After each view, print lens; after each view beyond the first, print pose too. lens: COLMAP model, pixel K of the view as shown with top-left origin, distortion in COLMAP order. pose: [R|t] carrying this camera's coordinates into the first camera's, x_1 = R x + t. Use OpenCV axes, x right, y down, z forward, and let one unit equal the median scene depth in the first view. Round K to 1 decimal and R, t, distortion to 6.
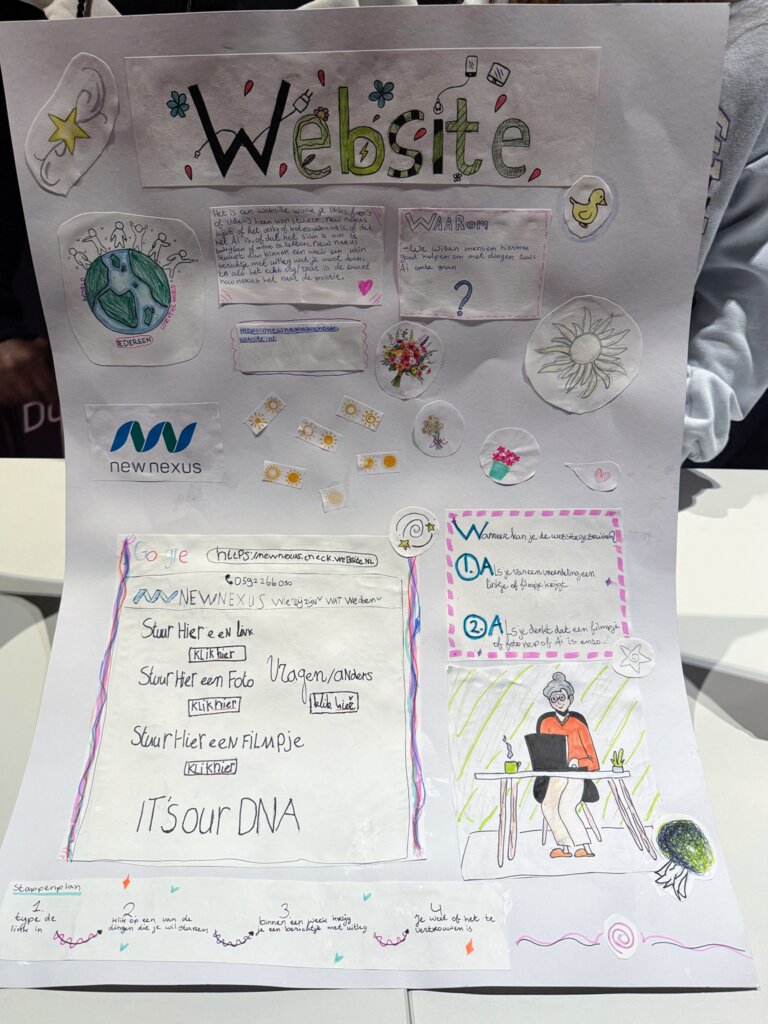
lens RADIAL K [[732.8, 0, 381.5], [0, 732.8, 507.1], [0, 0, 1]] dist [0.019044, -0.035225]
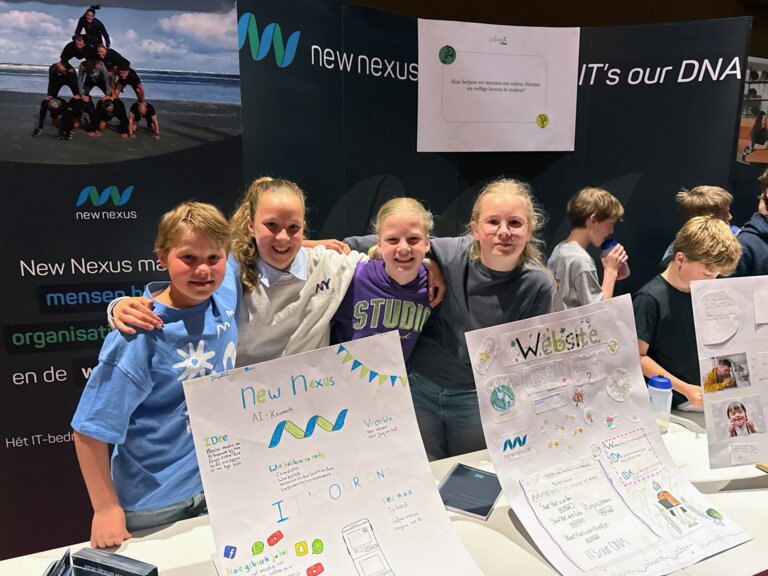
lens RADIAL K [[549.6, 0, 385.5], [0, 549.6, 288.6], [0, 0, 1]] dist [0.019044, -0.035225]
pose [[0.921727, -0.168681, 0.349235, -1.608503], [0.287153, 0.902081, -0.322168, -0.098862], [-0.260695, 0.397235, 0.879910, -1.200492]]
